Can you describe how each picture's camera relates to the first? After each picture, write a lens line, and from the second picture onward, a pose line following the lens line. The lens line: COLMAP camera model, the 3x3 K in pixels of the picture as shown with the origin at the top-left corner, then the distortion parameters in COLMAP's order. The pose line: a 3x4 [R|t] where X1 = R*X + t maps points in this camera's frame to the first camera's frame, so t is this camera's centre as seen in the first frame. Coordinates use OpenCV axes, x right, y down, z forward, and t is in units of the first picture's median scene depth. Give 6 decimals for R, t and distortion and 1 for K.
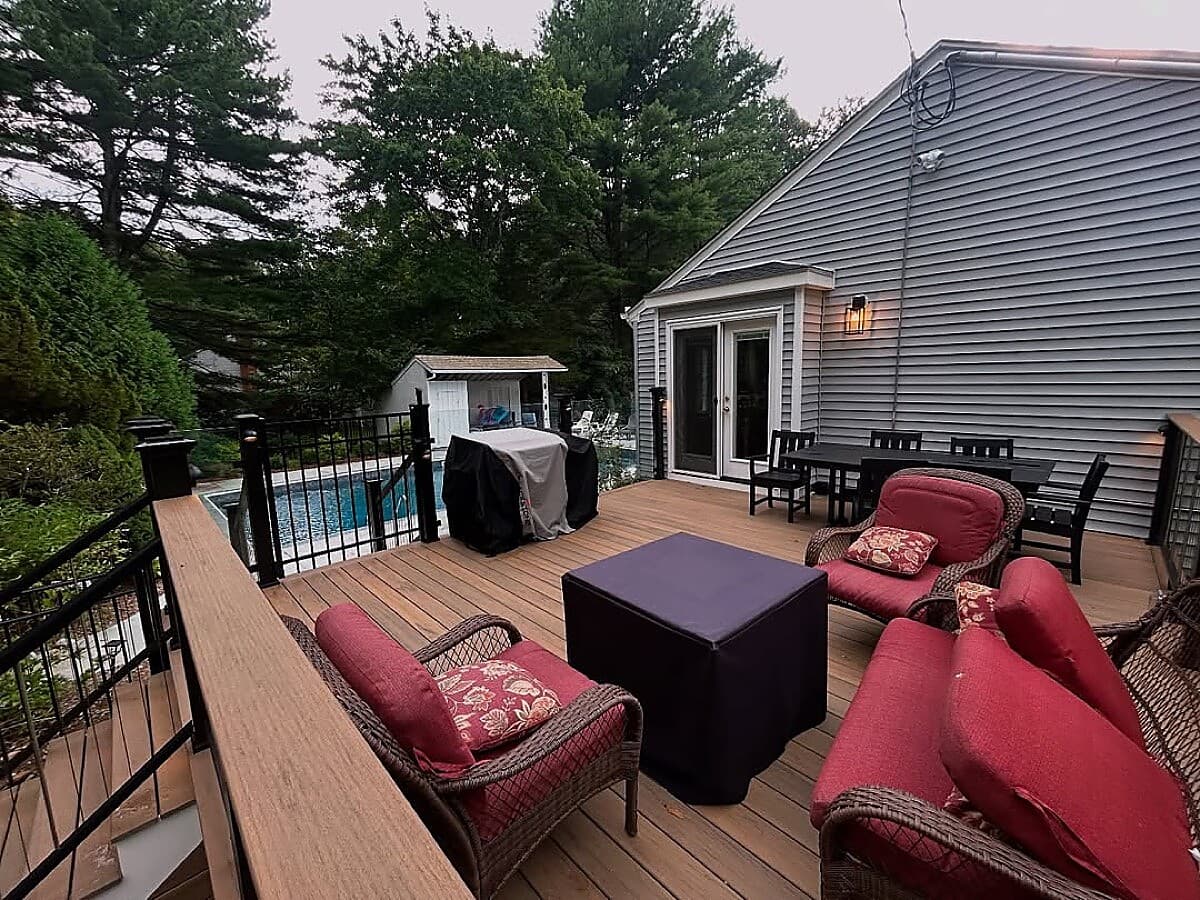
lens RADIAL K [[477.9, 0, 600.0], [0, 477.9, 450.0], [0, 0, 1]] dist [-0.026512, 0.000040]
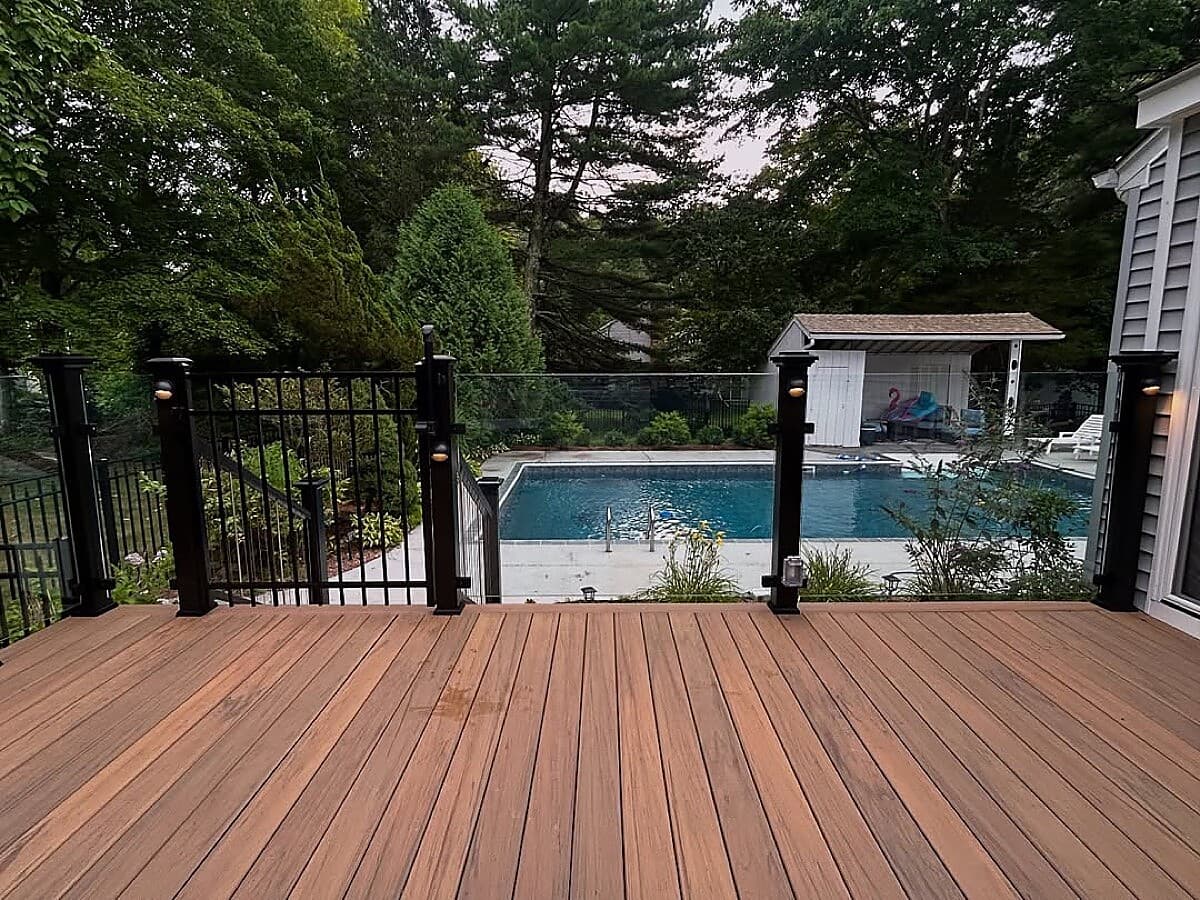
lens RADIAL K [[593.0, 0, 600.0], [0, 593.0, 450.0], [0, 0, 1]] dist [-0.001330, 0.000119]
pose [[0.703953, 0.132808, -0.697720, 0.050207], [-0.125229, 0.990181, 0.062129, -0.012379], [0.699120, 0.043639, 0.713672, 0.138058]]
